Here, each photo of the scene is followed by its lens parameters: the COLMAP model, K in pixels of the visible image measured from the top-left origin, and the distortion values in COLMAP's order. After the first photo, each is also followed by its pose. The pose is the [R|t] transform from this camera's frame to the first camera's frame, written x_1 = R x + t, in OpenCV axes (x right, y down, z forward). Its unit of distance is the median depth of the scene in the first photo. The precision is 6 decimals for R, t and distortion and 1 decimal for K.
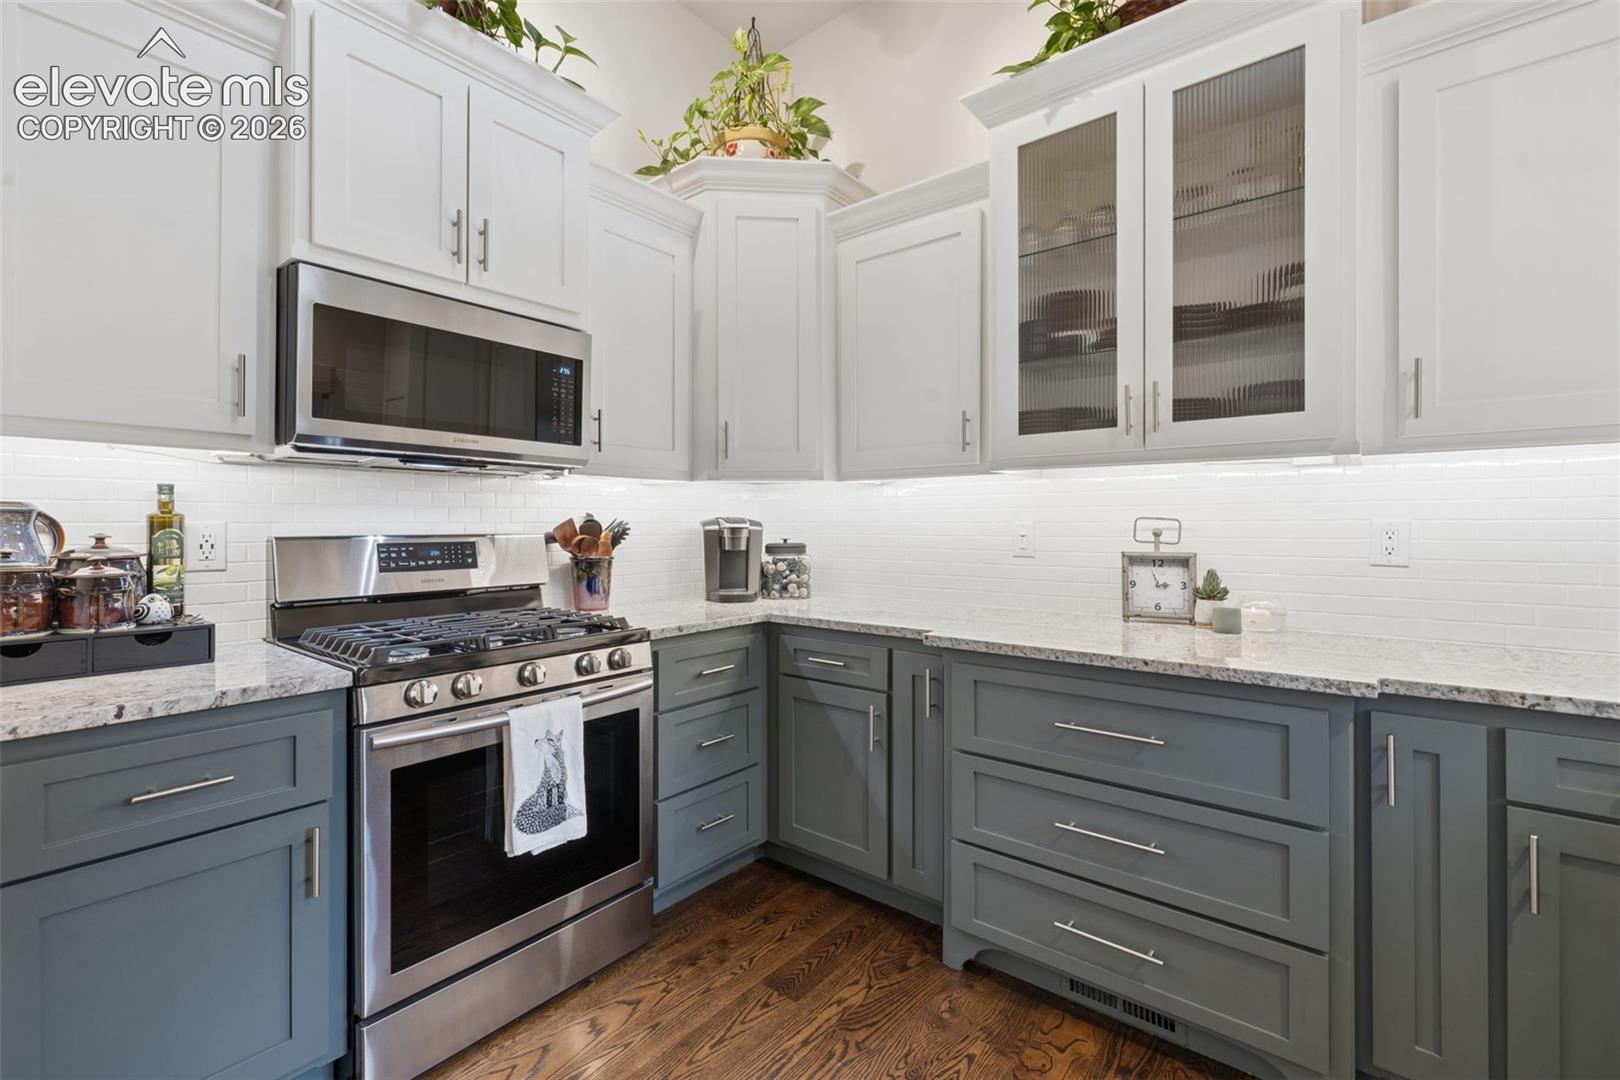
lens RADIAL K [[707.0, 0, 810.1], [0, 707.0, 523.6], [0, 0, 1]] dist [0.008620, 0.000082]
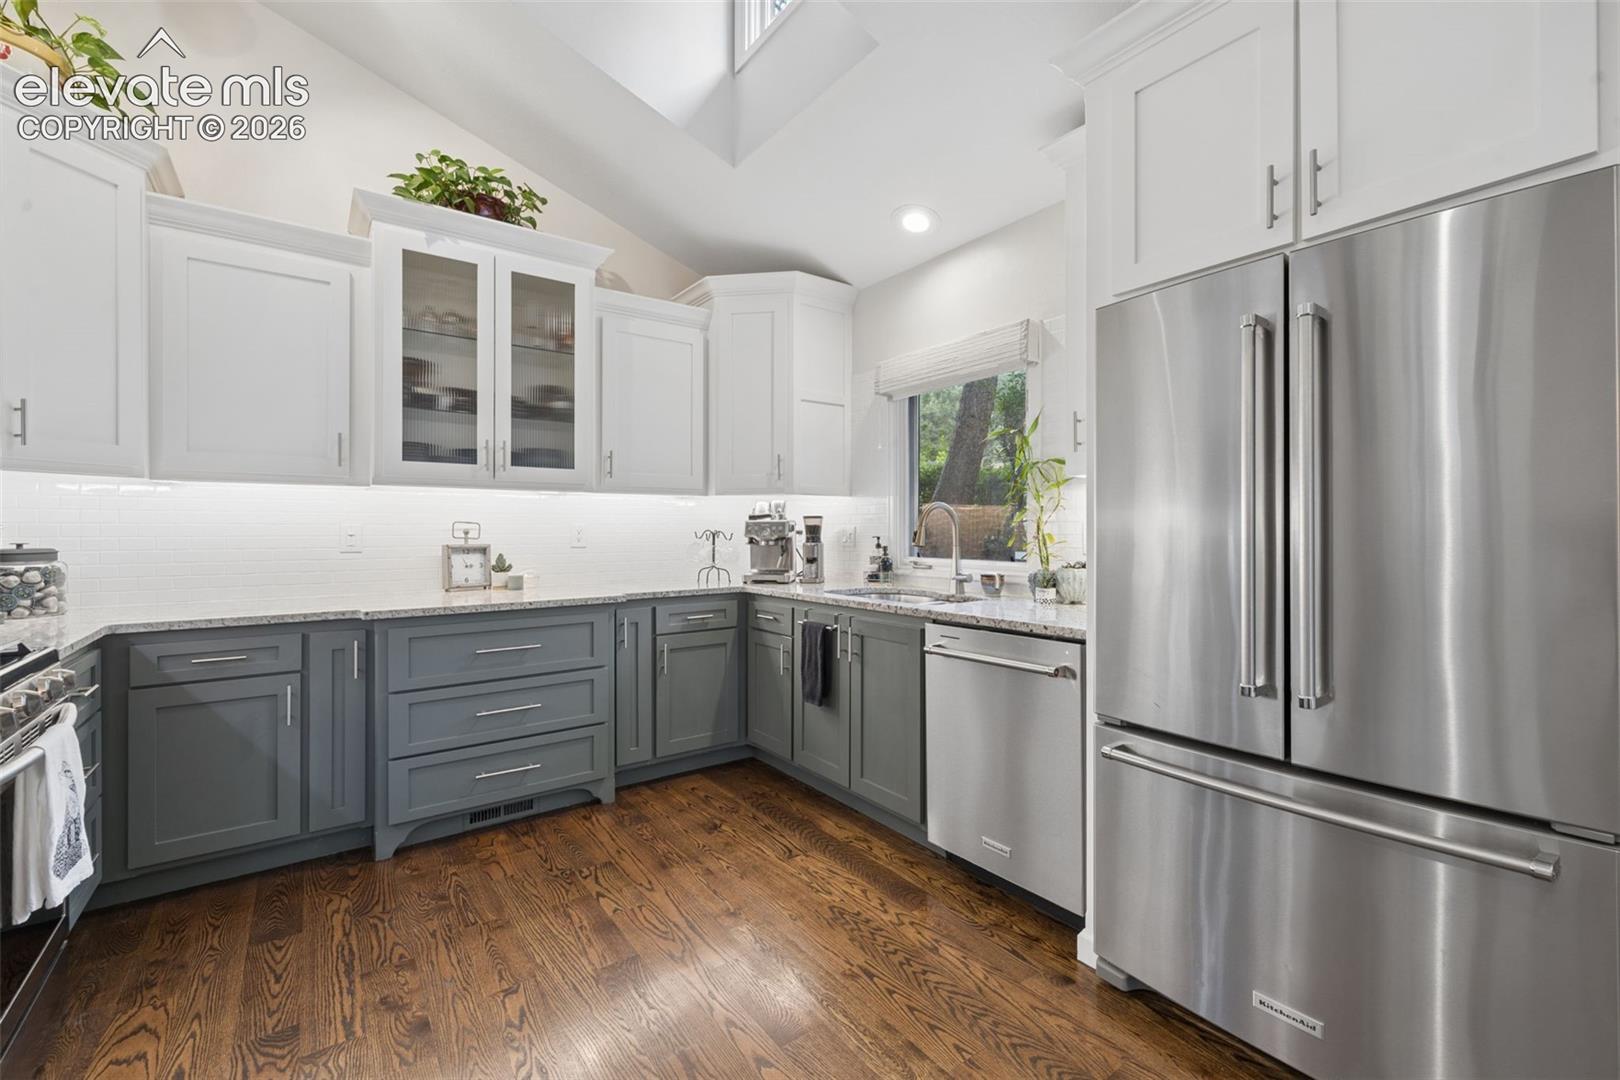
lens RADIAL K [[707.0, 0, 801.0], [0, 707.0, 531.8], [0, 0, 1]] dist [0.008620, 0.000082]
pose [[0.248215, -0.005049, 0.968692, -0.864869], [-0.001015, 0.999985, 0.005473, 0.004439], [-0.968704, -0.002342, 0.248206, -0.081876]]
